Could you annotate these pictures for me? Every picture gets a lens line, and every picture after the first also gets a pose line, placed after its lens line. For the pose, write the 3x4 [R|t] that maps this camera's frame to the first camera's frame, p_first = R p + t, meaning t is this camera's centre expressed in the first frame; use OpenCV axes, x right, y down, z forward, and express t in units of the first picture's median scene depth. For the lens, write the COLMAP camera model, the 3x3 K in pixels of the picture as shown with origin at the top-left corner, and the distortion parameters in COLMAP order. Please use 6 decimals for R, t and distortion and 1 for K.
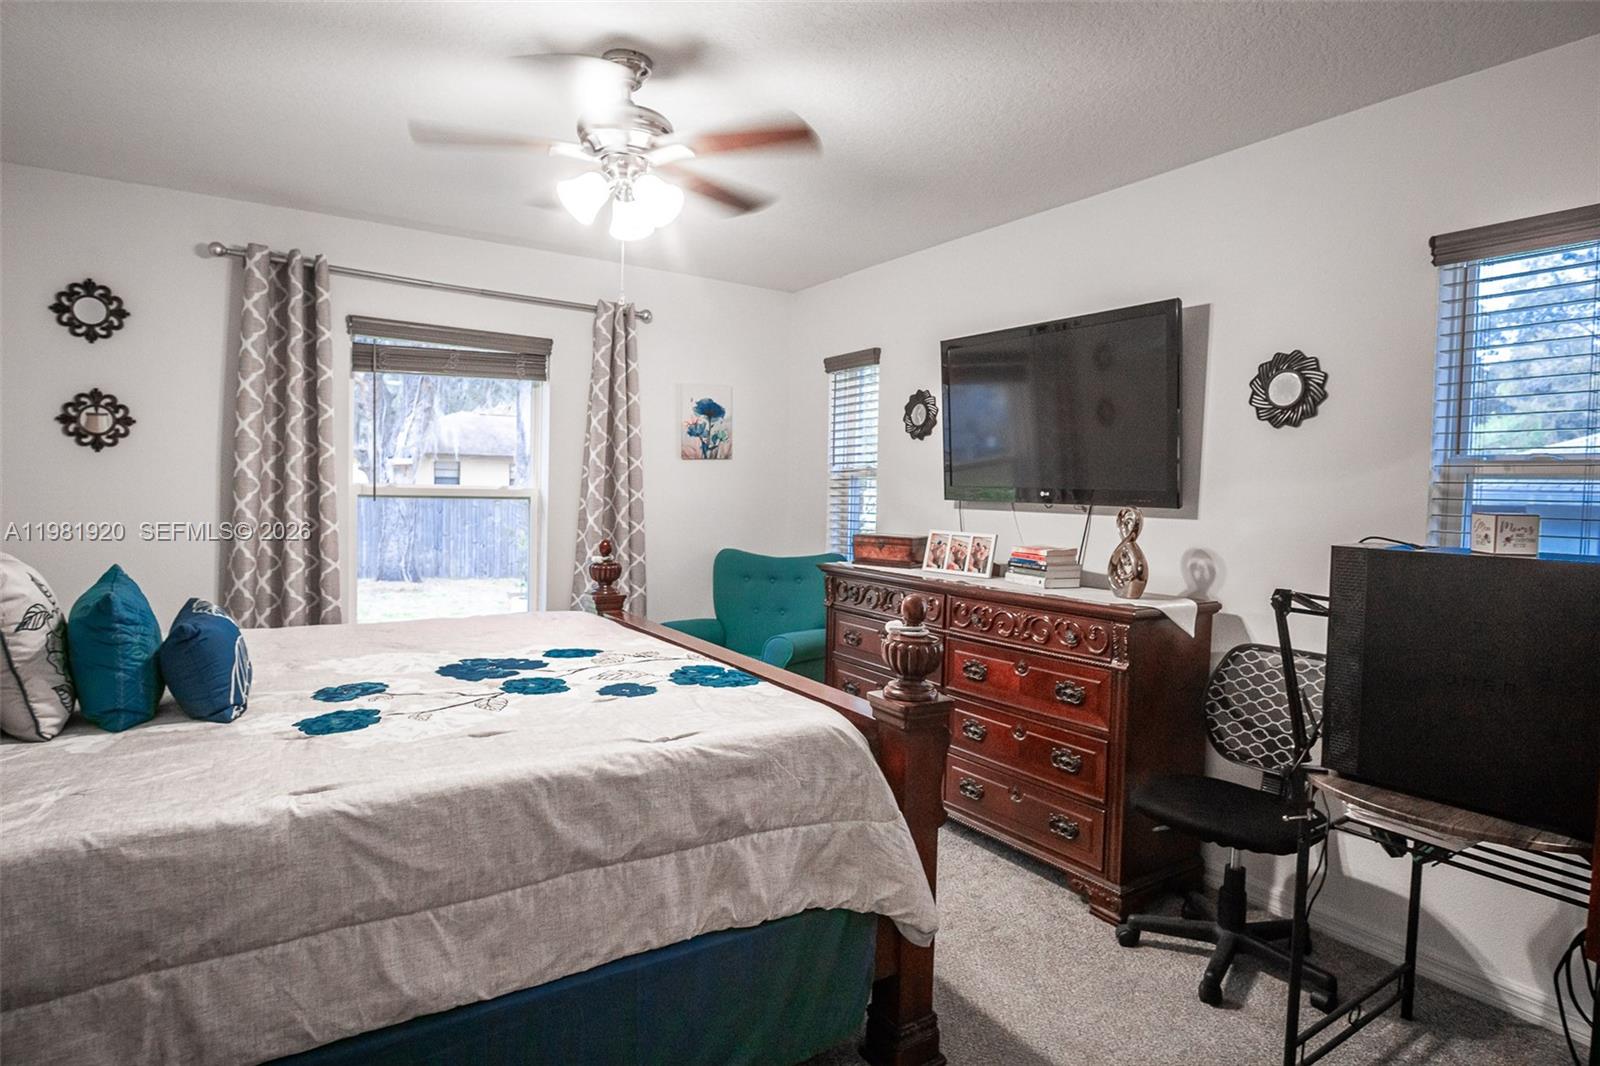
lens RADIAL K [[857.9, 0, 800.0], [0, 857.9, 533.0], [0, 0, 1]] dist [-0.030353, 0.008562]
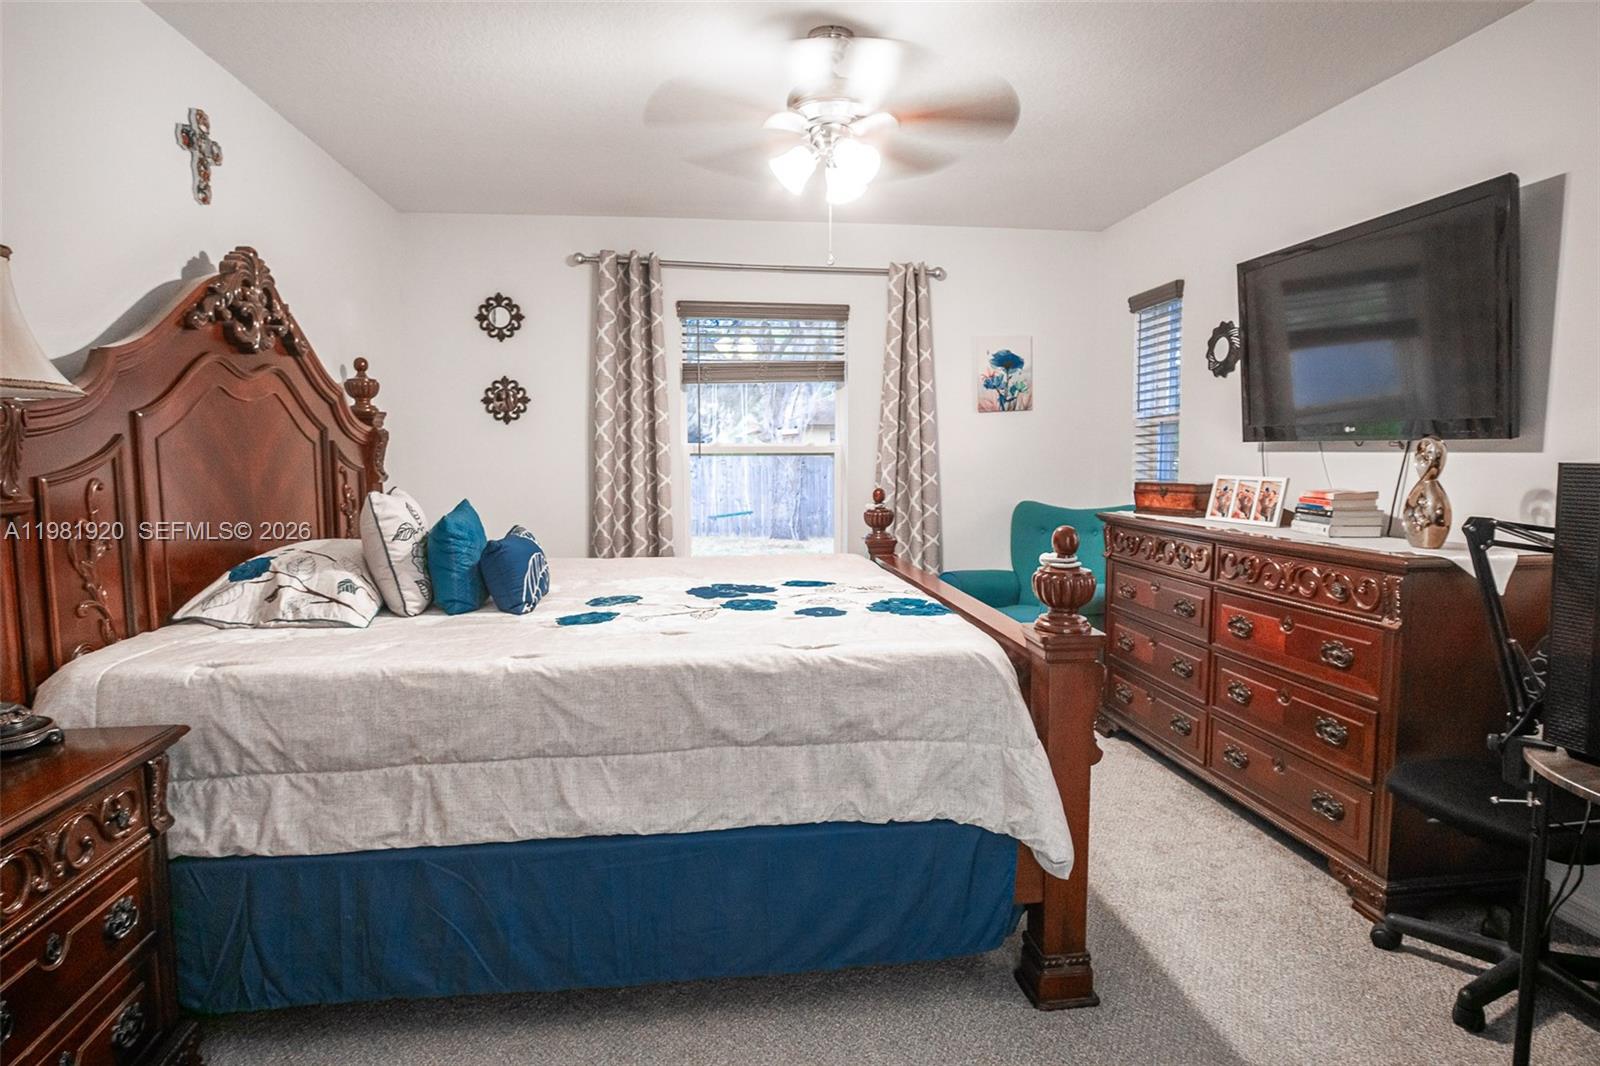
lens RADIAL K [[857.9, 0, 800.0], [0, 857.9, 533.0], [0, 0, 1]] dist [-0.030353, 0.008562]
pose [[0.898764, 0.013749, -0.438216, 0.222382], [0.003446, 0.999256, 0.038421, 0.031785], [0.438418, -0.036042, 0.898048, -0.010049]]
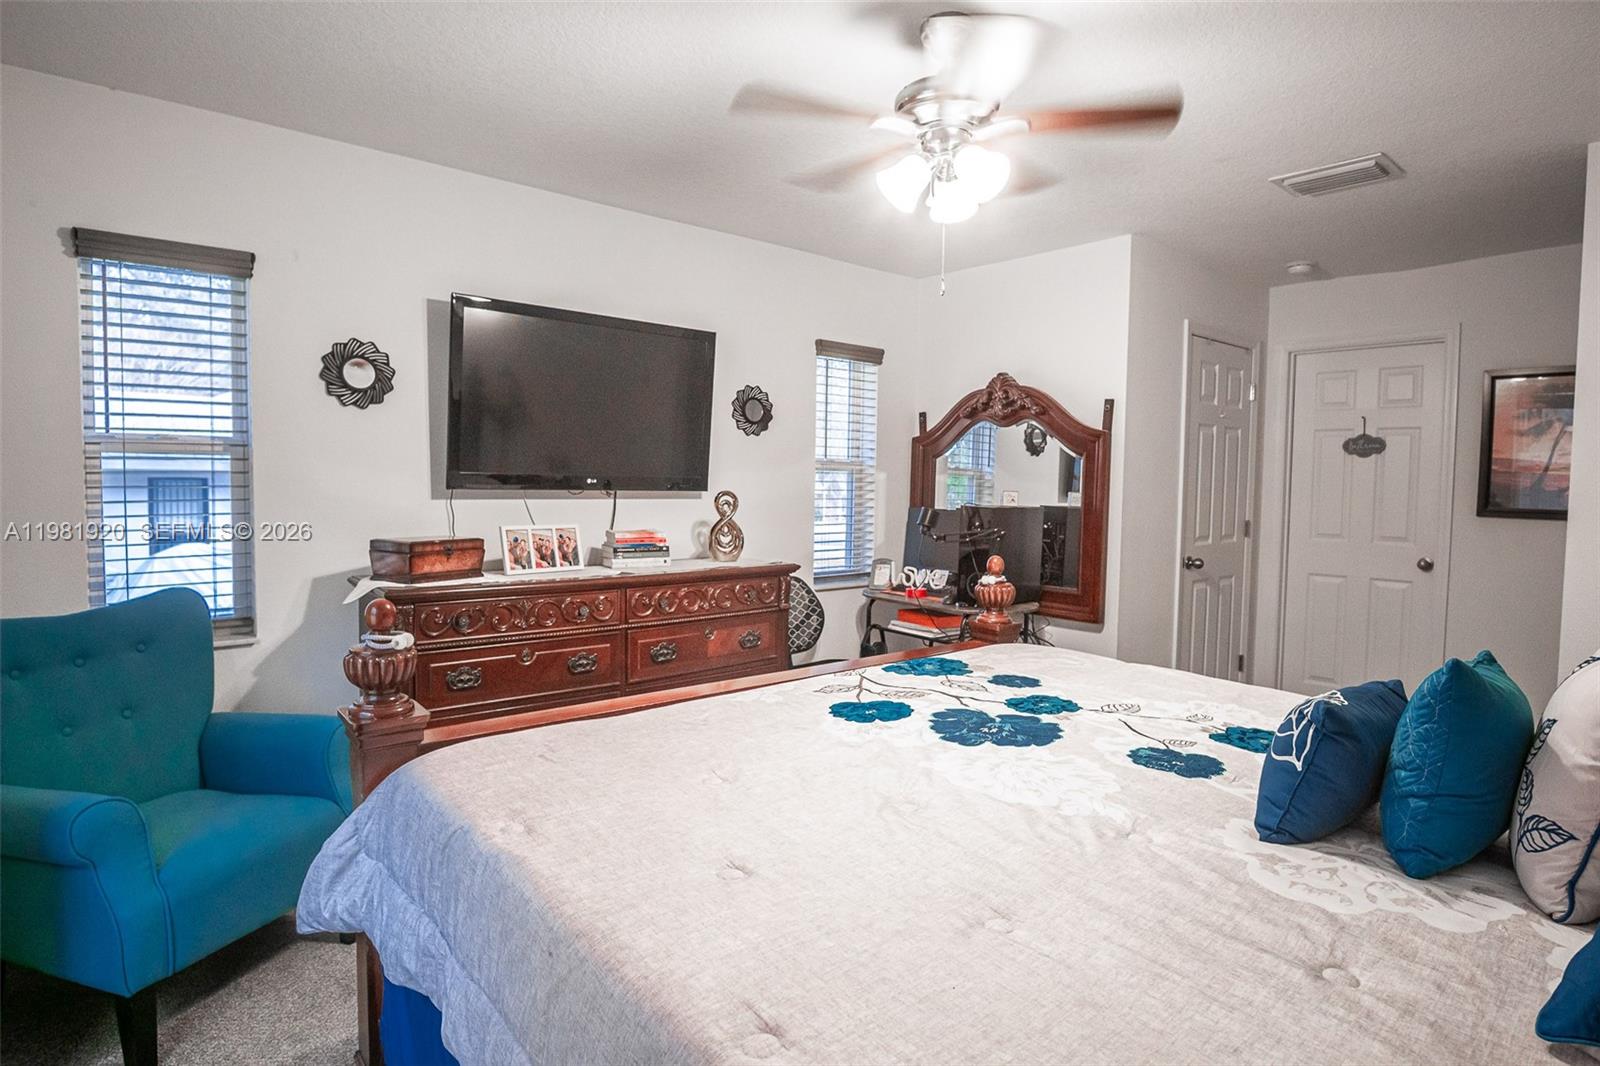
lens RADIAL K [[857.9, 0, 800.0], [0, 857.9, 533.0], [0, 0, 1]] dist [-0.030353, 0.008562]
pose [[-0.126639, -0.084600, 0.988335, -1.039286], [0.034542, 0.995376, 0.089629, -0.090399], [-0.991347, 0.045490, -0.123131, 1.193197]]
